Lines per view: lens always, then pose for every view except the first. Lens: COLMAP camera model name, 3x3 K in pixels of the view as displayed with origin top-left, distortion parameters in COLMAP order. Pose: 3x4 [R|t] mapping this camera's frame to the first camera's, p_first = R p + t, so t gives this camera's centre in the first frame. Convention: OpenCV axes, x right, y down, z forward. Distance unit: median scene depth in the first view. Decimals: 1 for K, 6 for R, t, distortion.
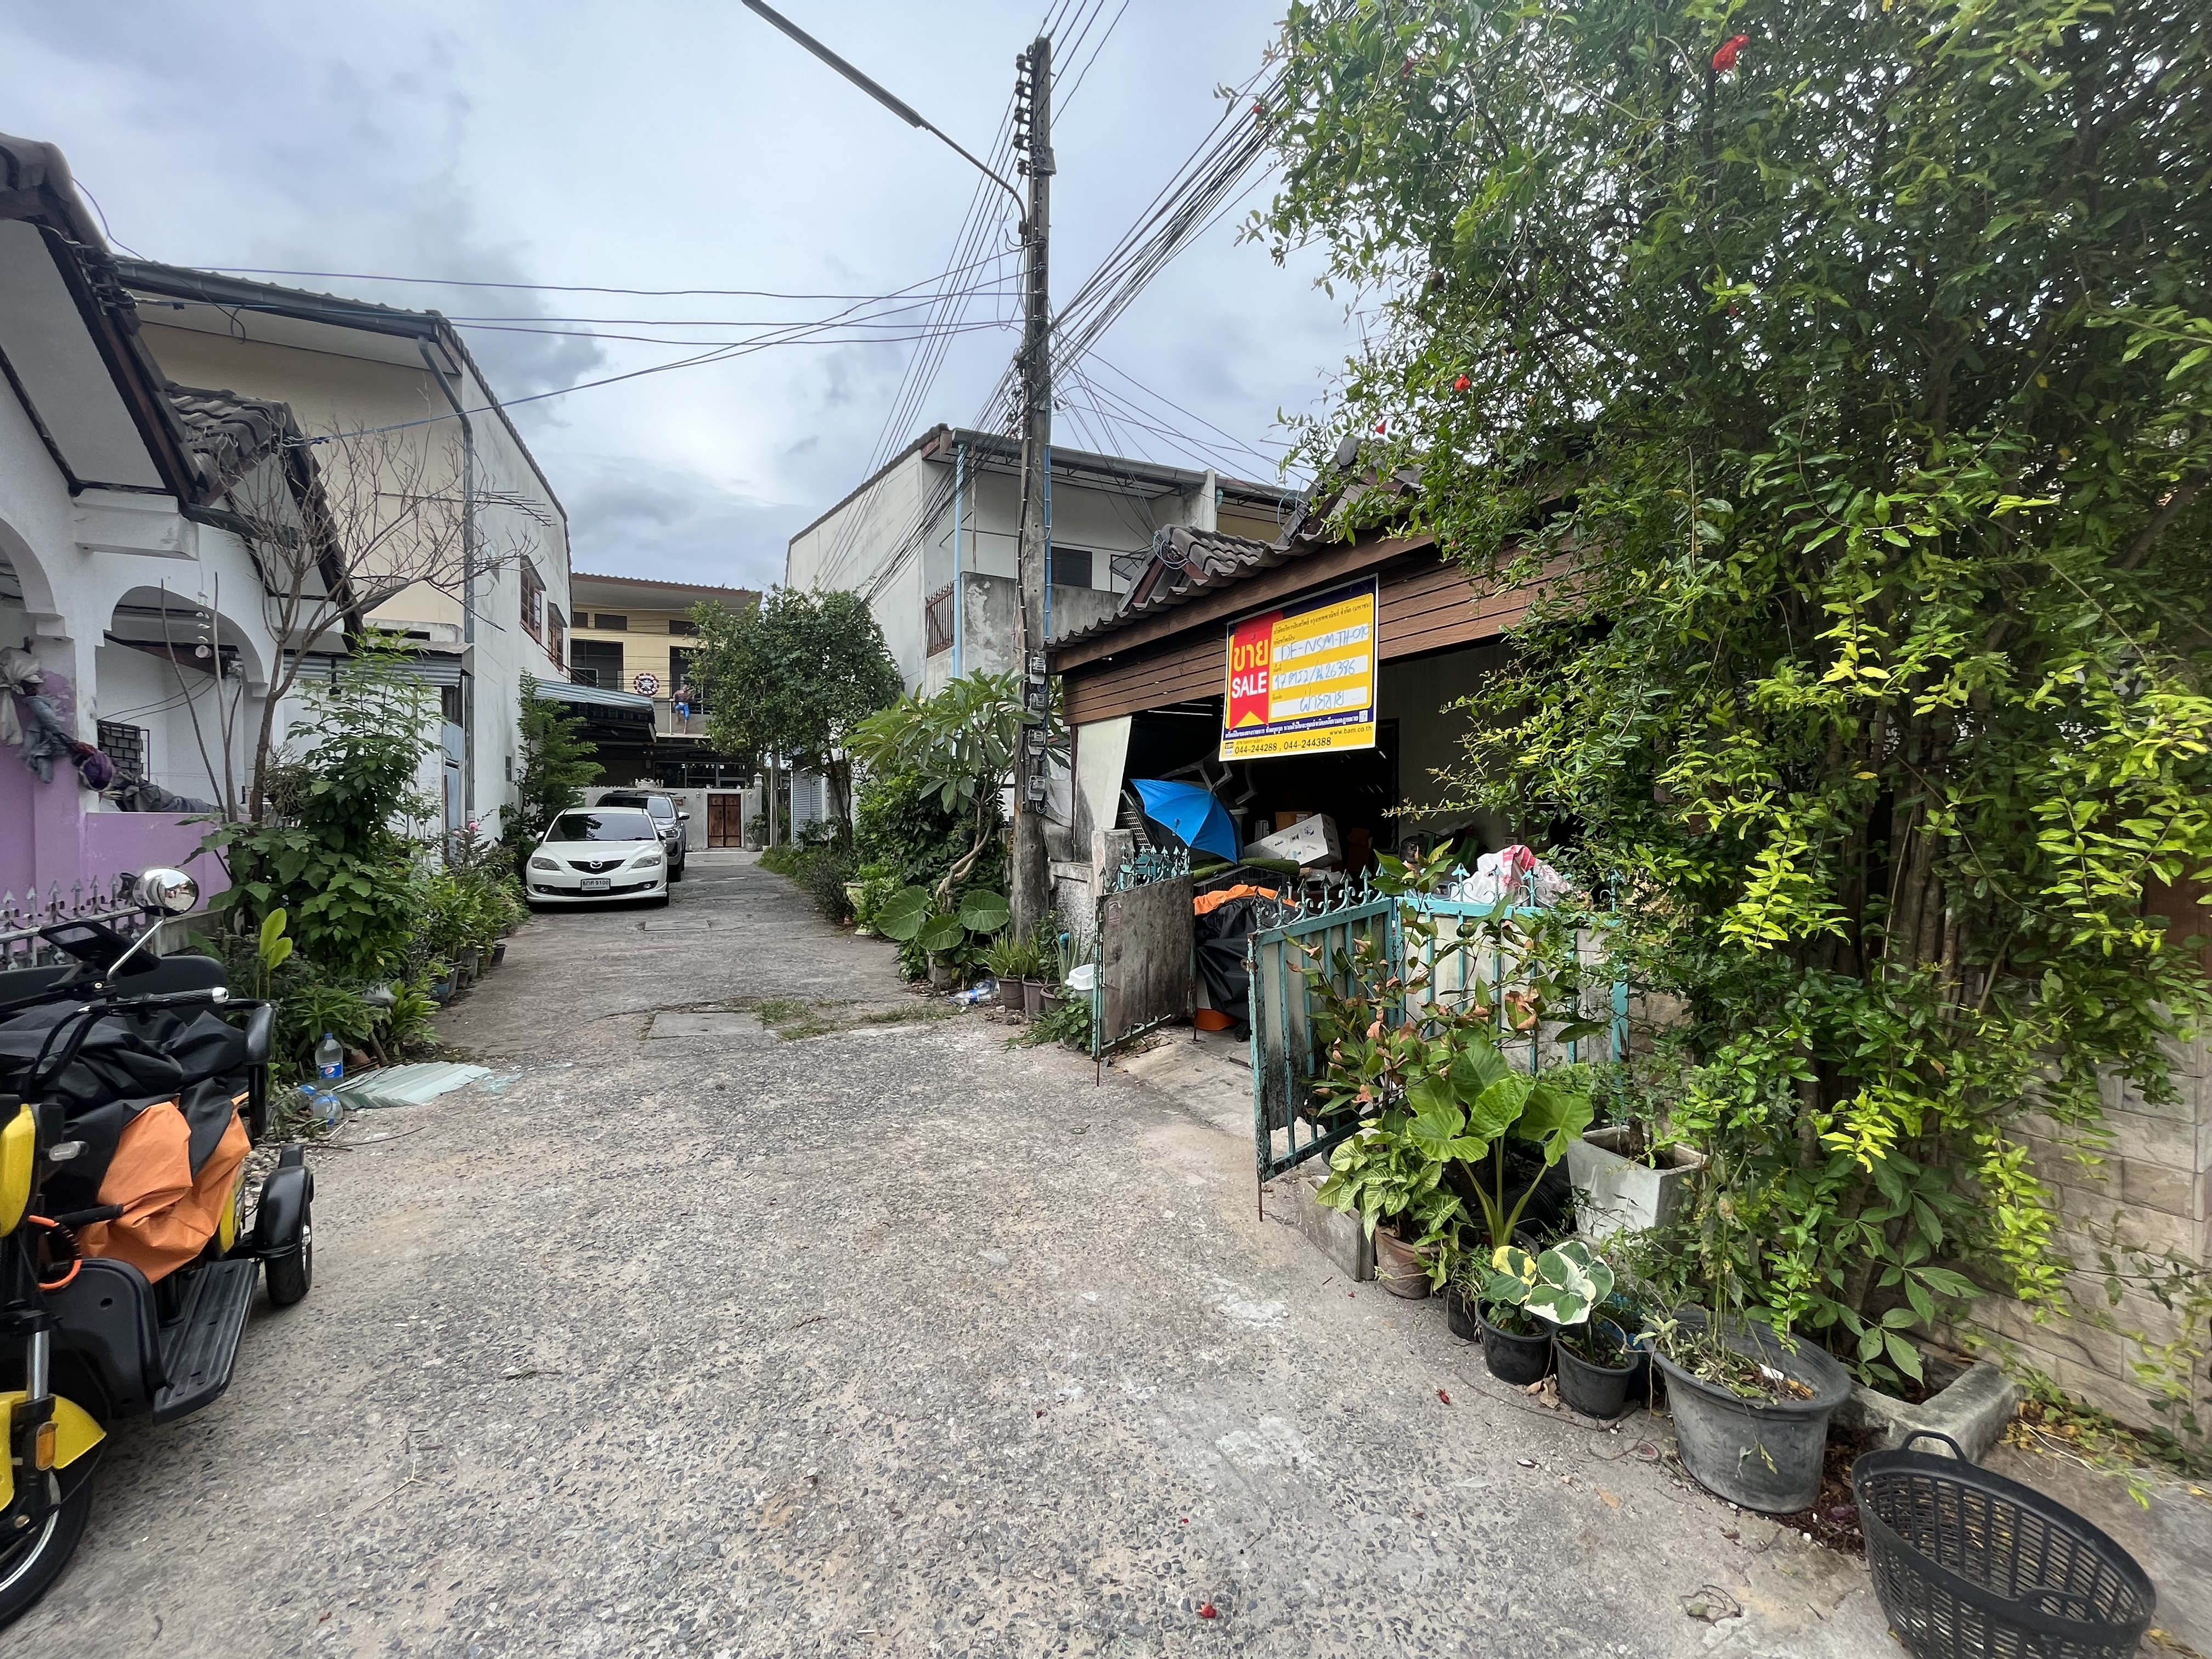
lens RADIAL K [[892.0, 0, 1104.8], [0, 892.0, 824.5], [0, 0, 1]] dist [-0.003189, -0.000083]
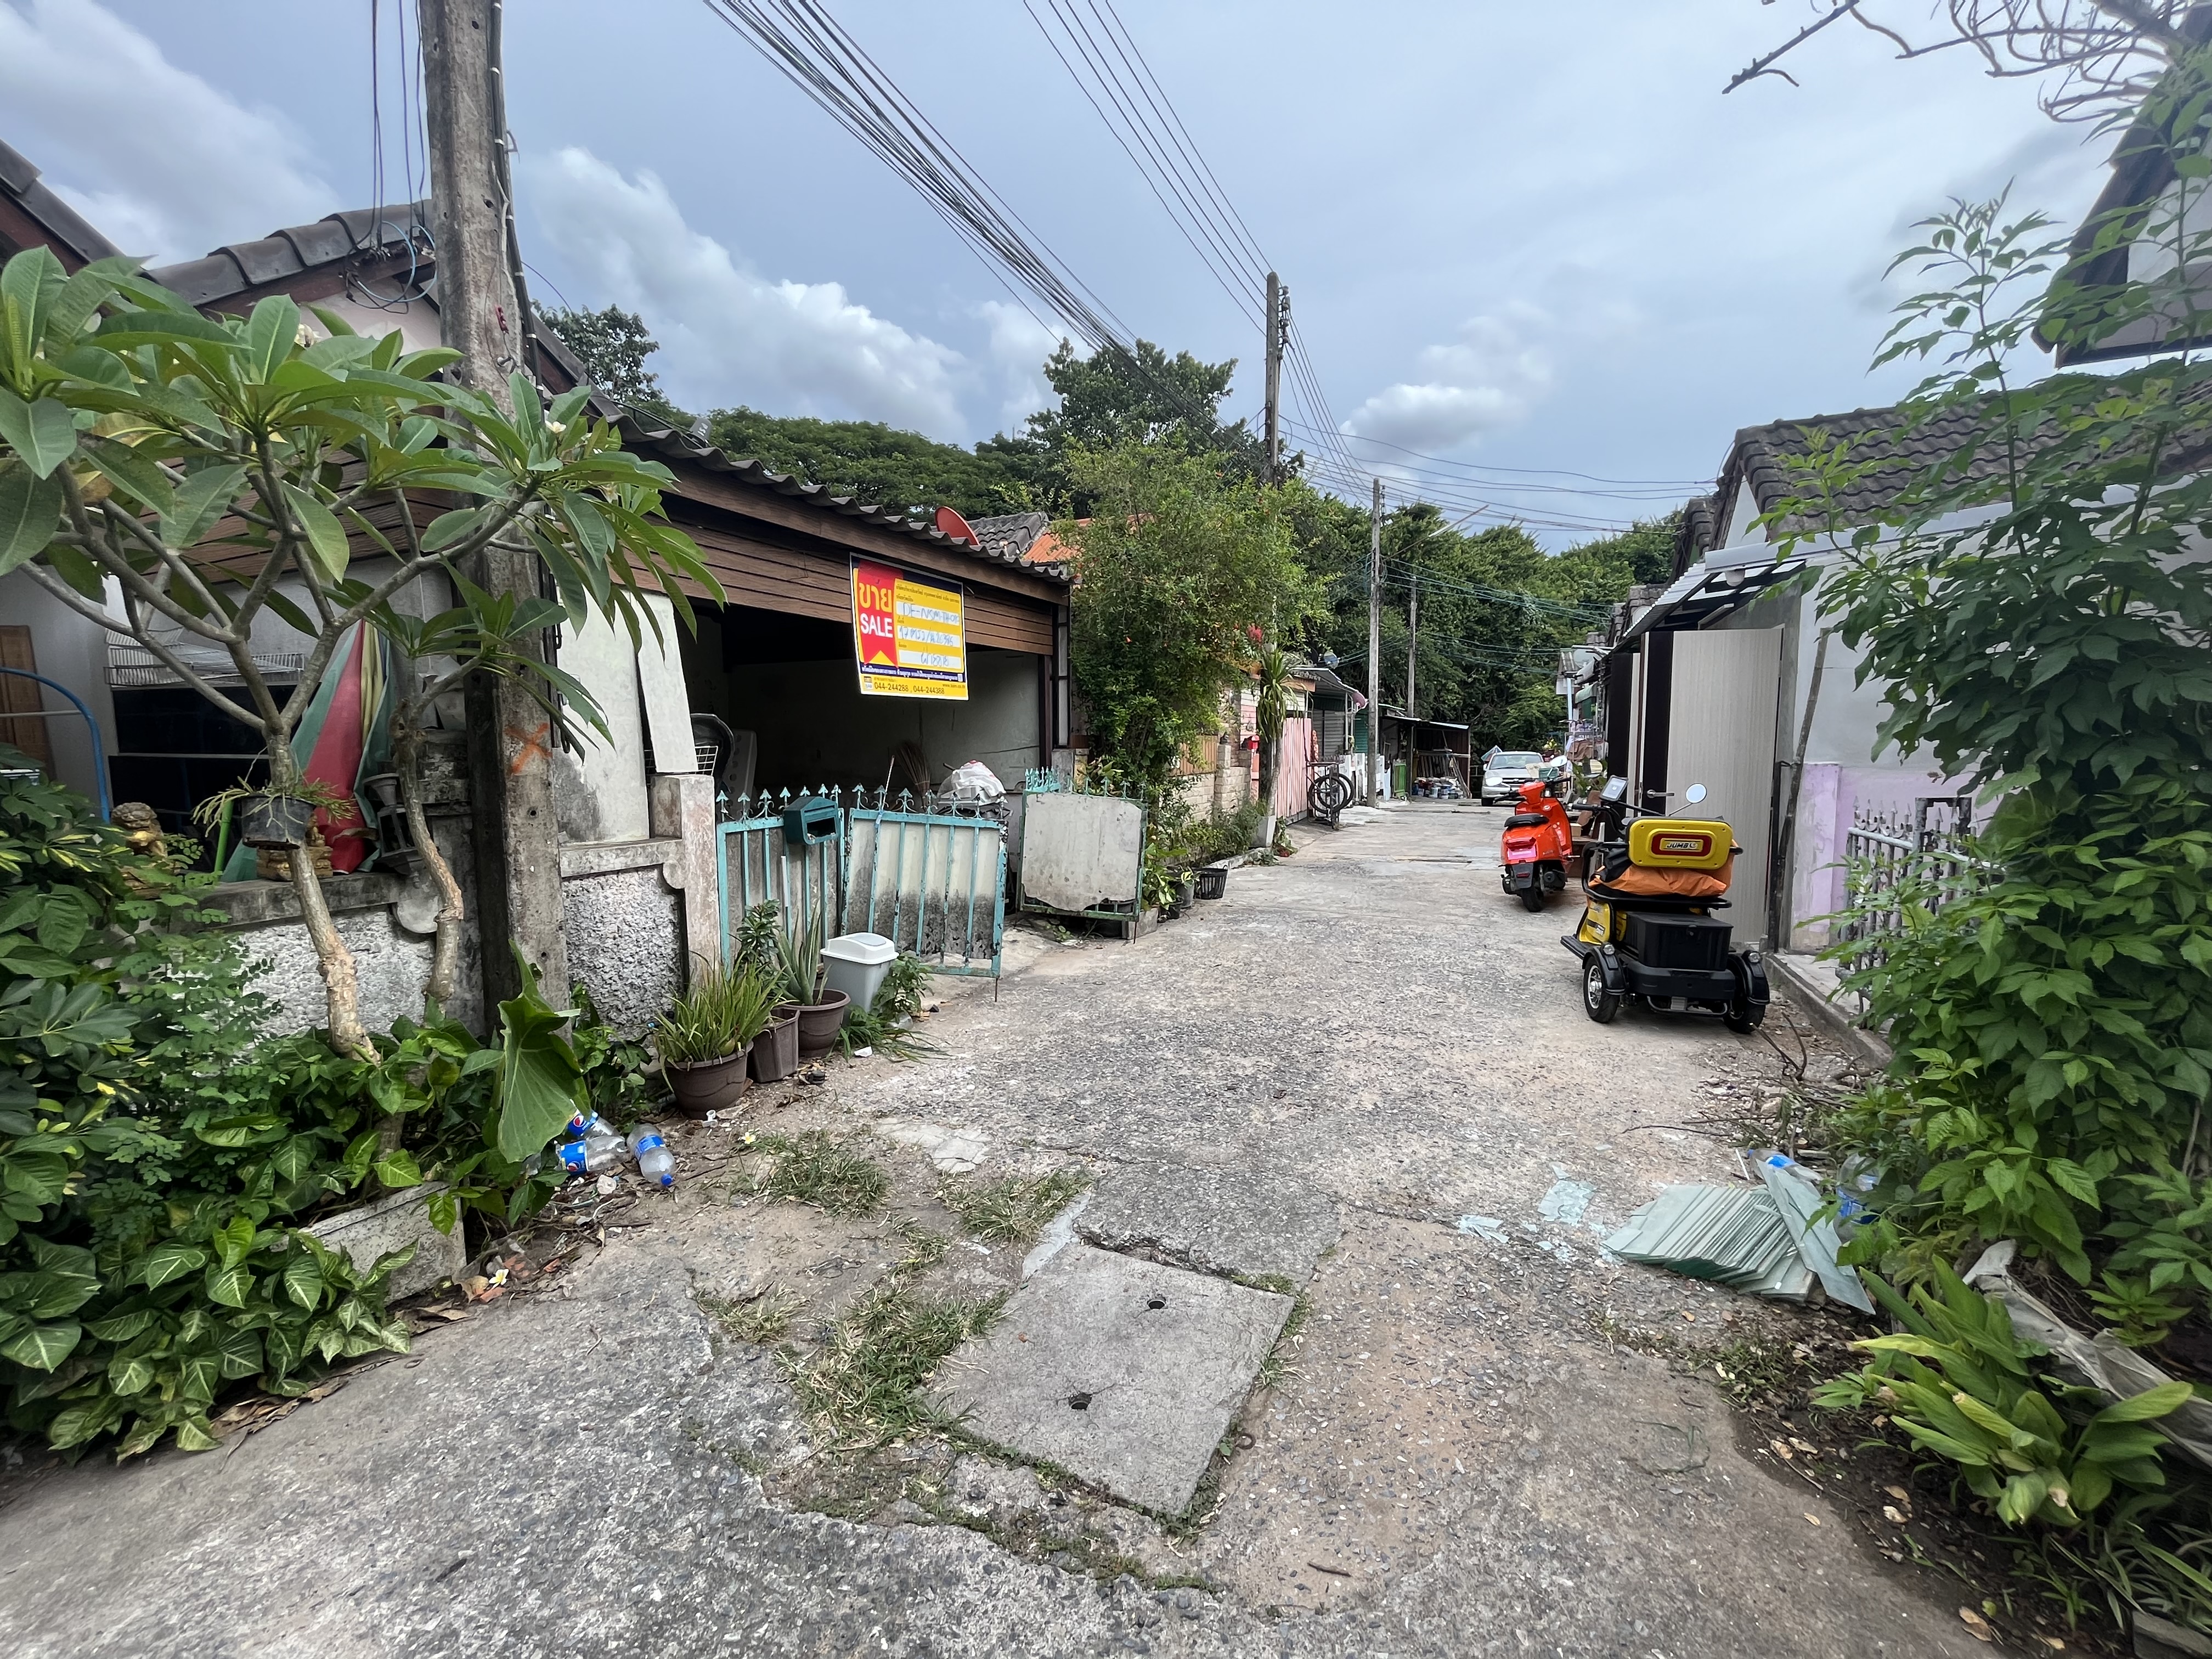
lens RADIAL K [[892.0, 0, 1104.8], [0, 892.0, 824.5], [0, 0, 1]] dist [-0.003189, -0.000083]
pose [[-0.627858, -0.069410, 0.775227, -0.920300], [0.019542, 0.994296, 0.104852, -0.027020], [-0.778083, 0.080982, -0.622920, 1.579179]]
